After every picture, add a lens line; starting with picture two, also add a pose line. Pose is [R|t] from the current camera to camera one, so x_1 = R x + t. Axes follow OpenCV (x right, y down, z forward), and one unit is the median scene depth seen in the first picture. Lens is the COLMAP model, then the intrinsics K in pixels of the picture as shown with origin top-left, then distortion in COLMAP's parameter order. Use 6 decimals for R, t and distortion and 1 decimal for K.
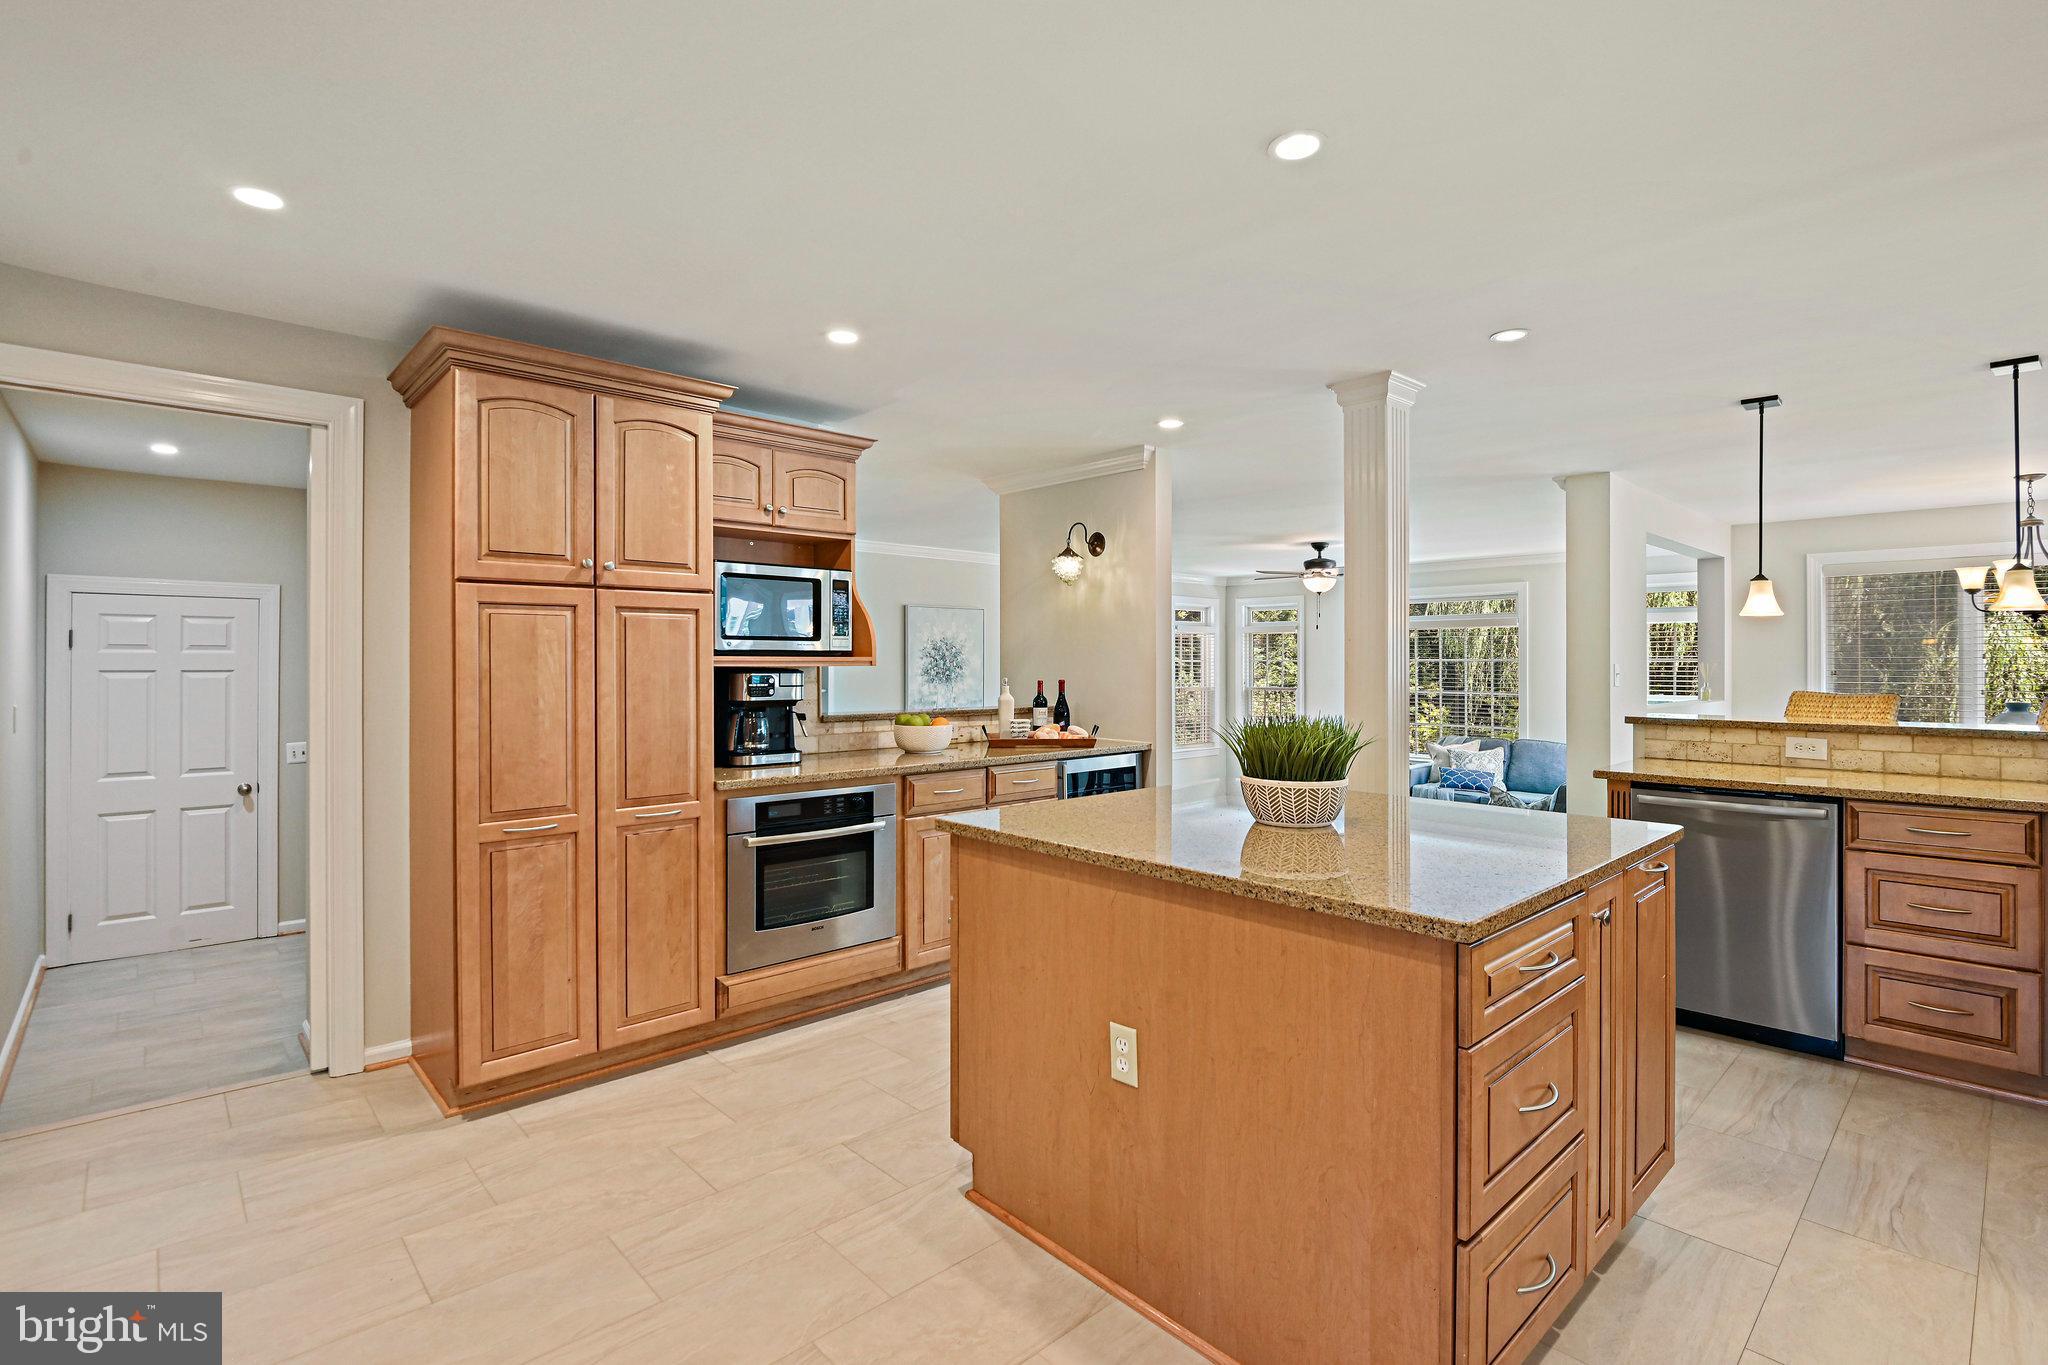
lens RADIAL K [[950.3, 0, 1026.9], [0, 950.3, 656.6], [0, 0, 1]] dist [-0.017293, -0.003279]
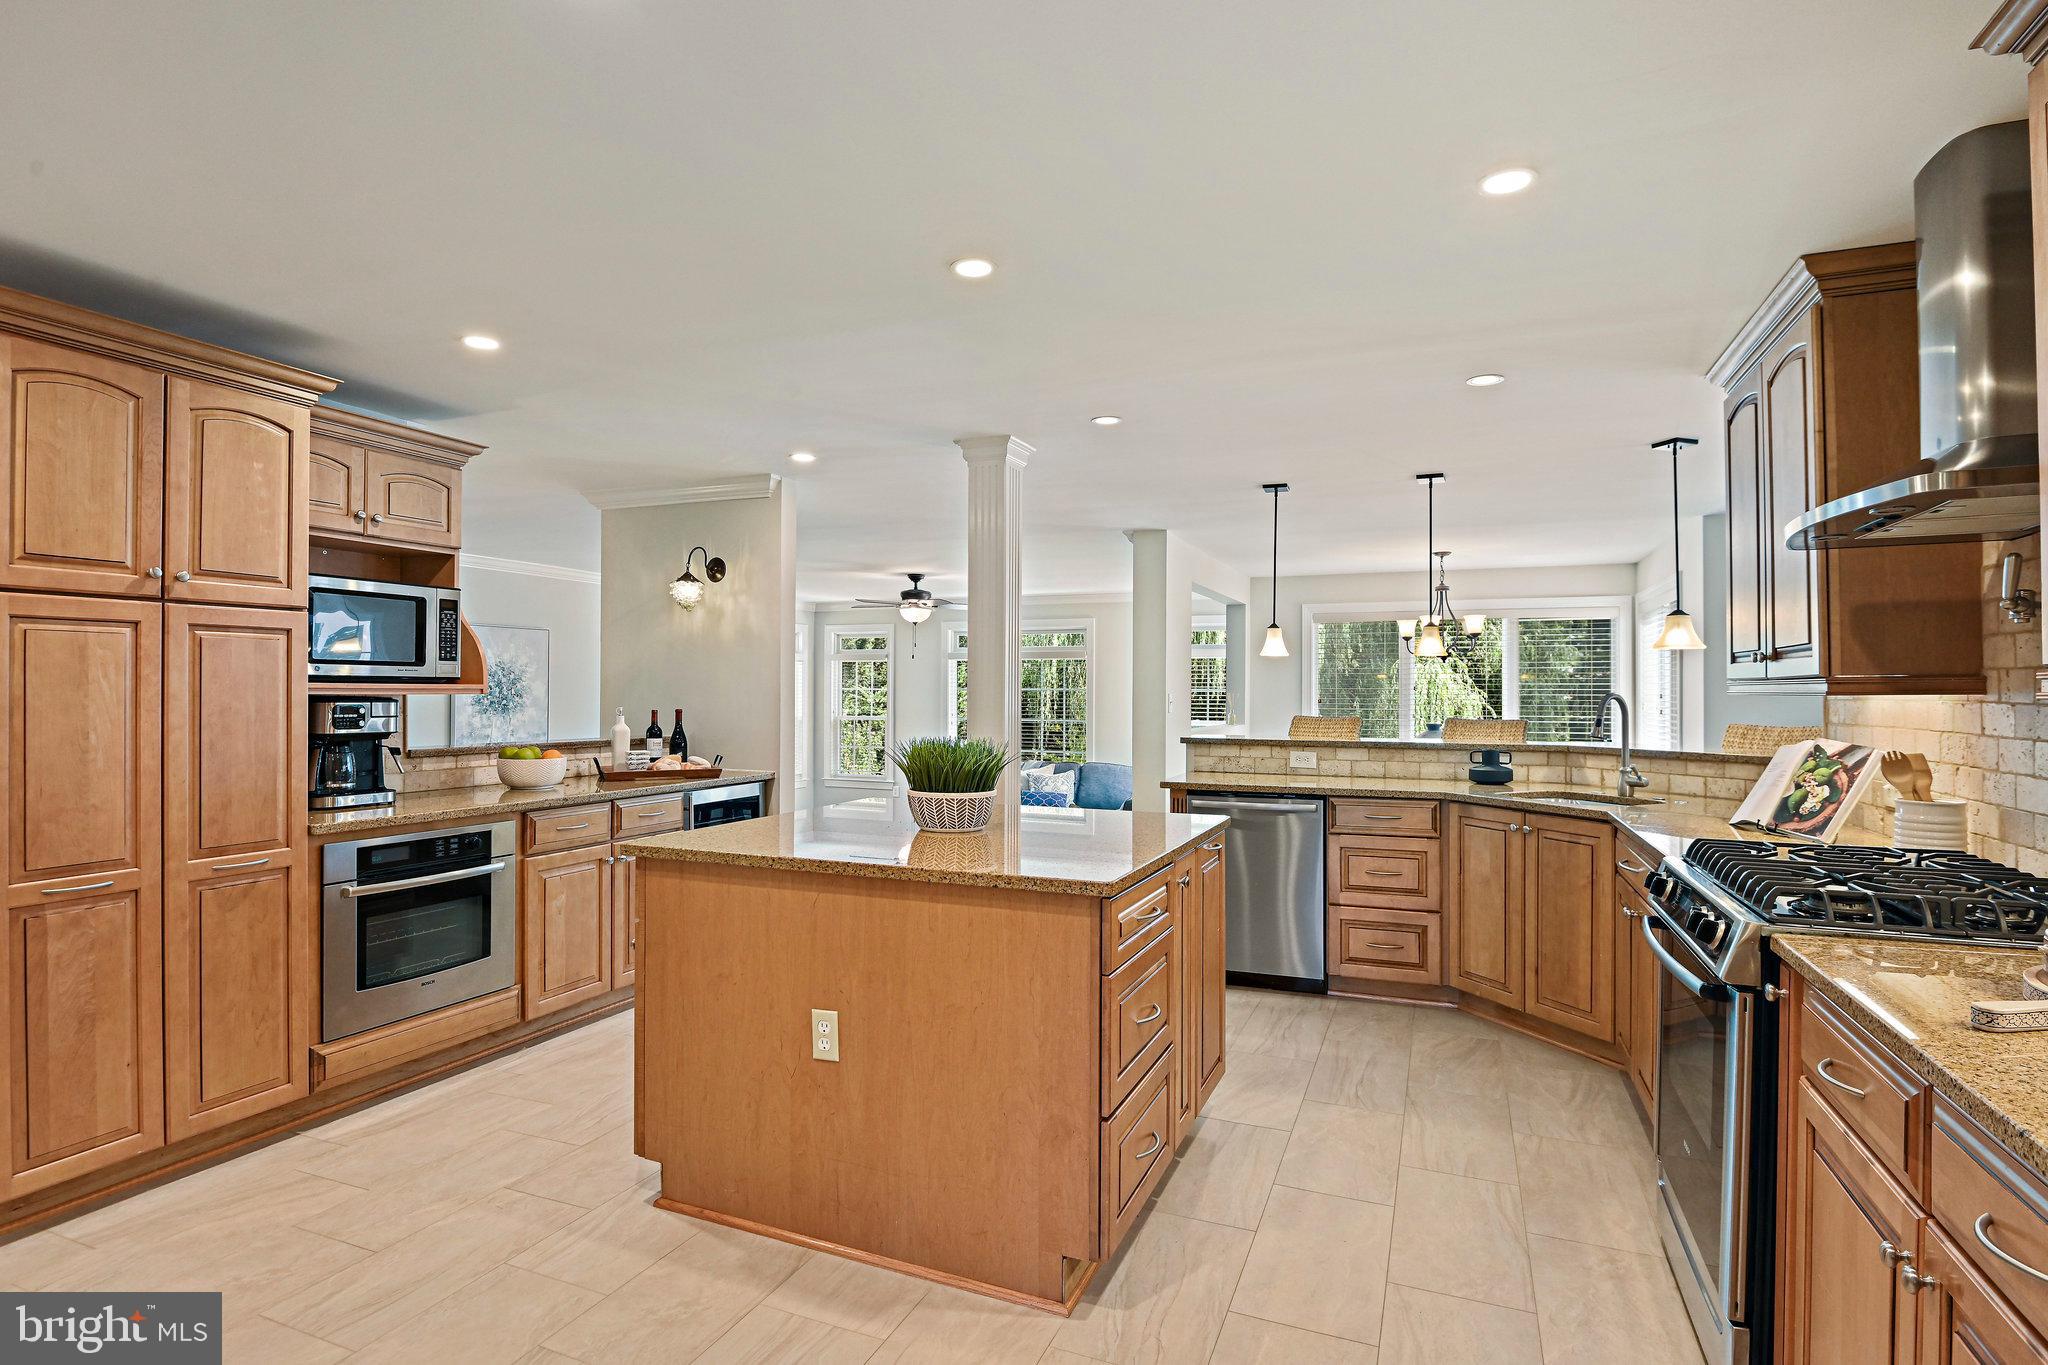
lens RADIAL K [[1023.1, 0, 1030.7], [0, 1023.1, 681.3], [0, 0, 1]] dist [-0.030435, -0.002827]
pose [[0.906325, 0.007152, 0.422521, -0.119760], [-0.005757, 0.999973, -0.004576, -0.001251], [-0.422542, 0.001715, 0.906342, -0.133511]]
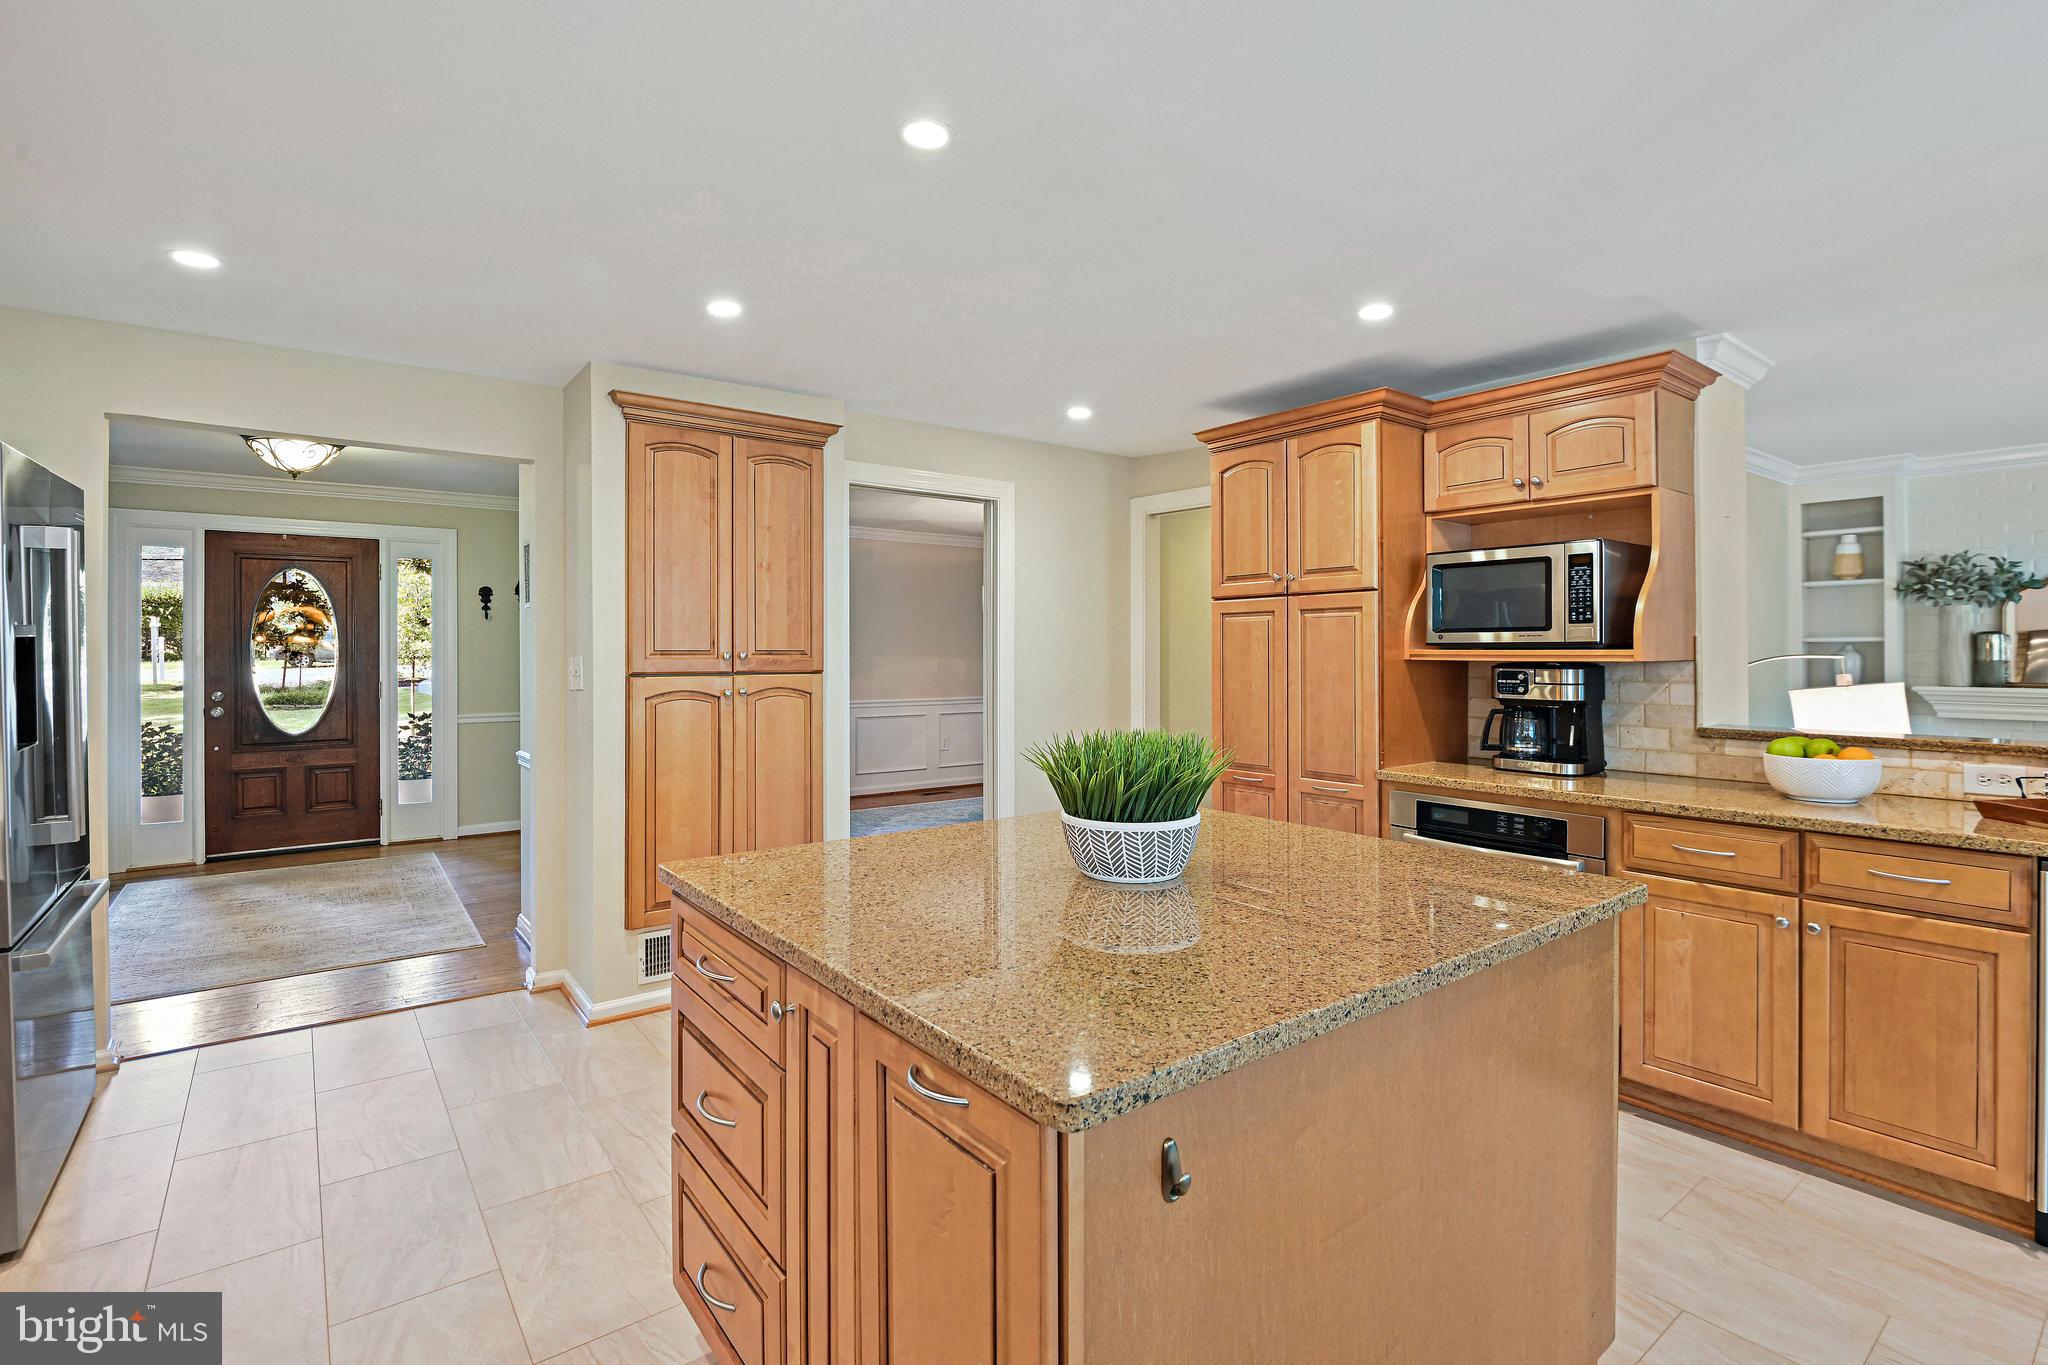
lens RADIAL K [[950.3, 0, 1020.1], [0, 950.3, 655.5], [0, 0, 1]] dist [-0.017293, -0.003279]
pose [[-0.101252, 0.003825, -0.994853, 0.768667], [0.006727, 0.999972, 0.003160, -0.000670], [0.994838, -0.006372, -0.101275, 0.730812]]
